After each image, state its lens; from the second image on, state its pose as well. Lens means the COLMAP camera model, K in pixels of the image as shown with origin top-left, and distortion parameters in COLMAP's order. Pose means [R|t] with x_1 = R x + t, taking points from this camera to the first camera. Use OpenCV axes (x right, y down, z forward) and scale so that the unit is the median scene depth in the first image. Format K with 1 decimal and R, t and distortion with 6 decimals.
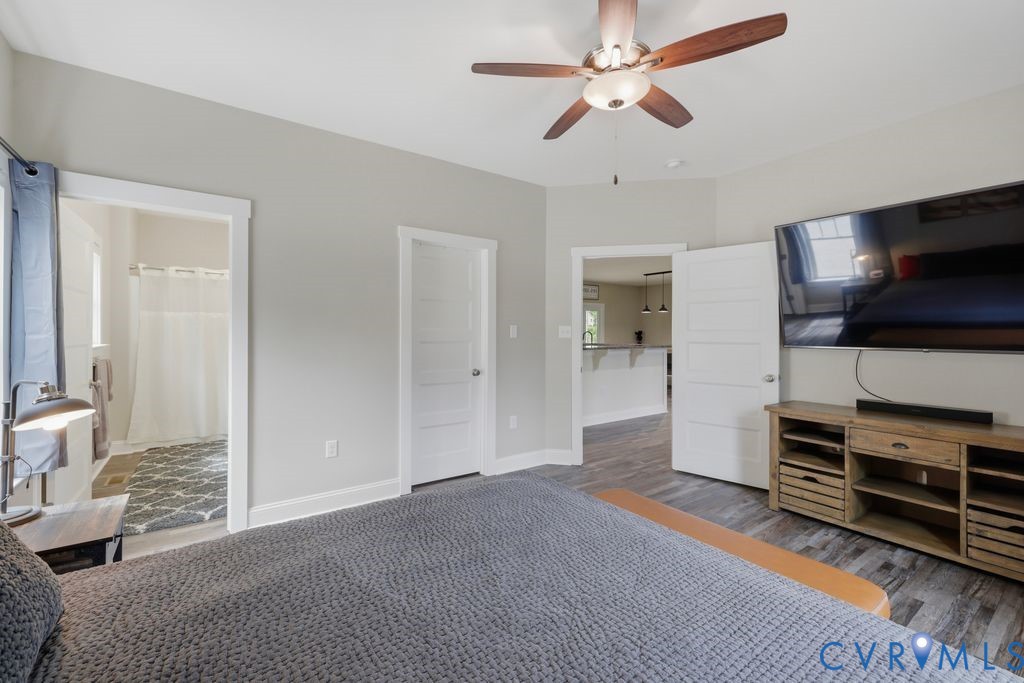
lens RADIAL K [[443.0, 0, 510.8], [0, 443.0, 340.3], [0, 0, 1]] dist [0.000734, 0.003374]
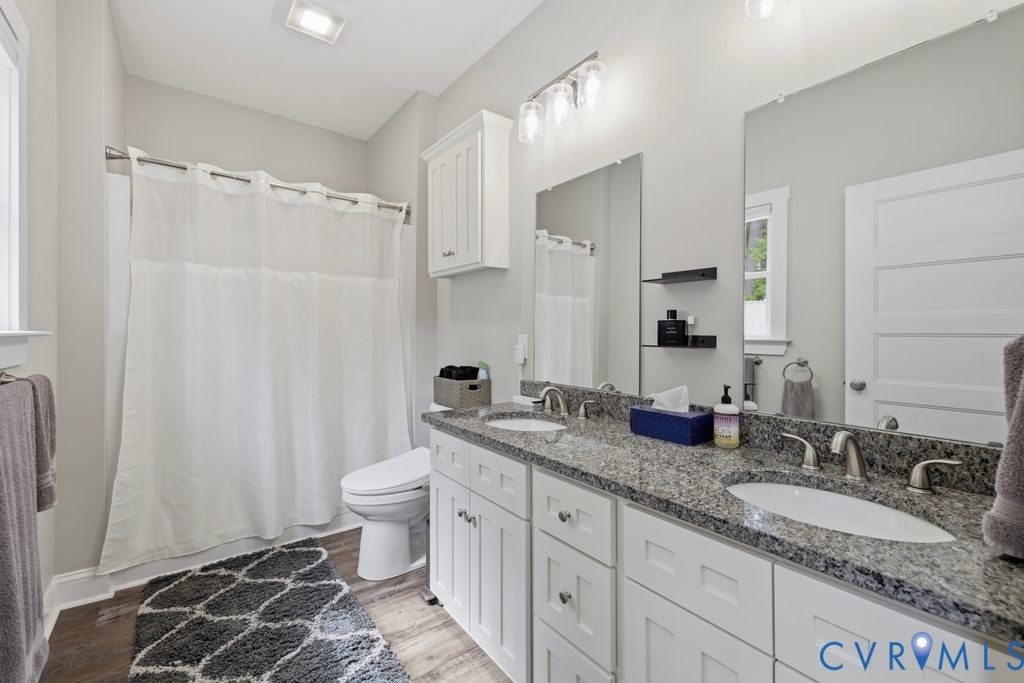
lens RADIAL K [[443.0, 0, 514.1], [0, 443.0, 337.2], [0, 0, 1]] dist [0.000734, 0.003374]
pose [[0.999319, 0.000776, 0.036880, -0.475075], [-0.000755, 1.000000, -0.000583, 0.010408], [-0.036881, 0.000555, 0.999320, 0.550174]]
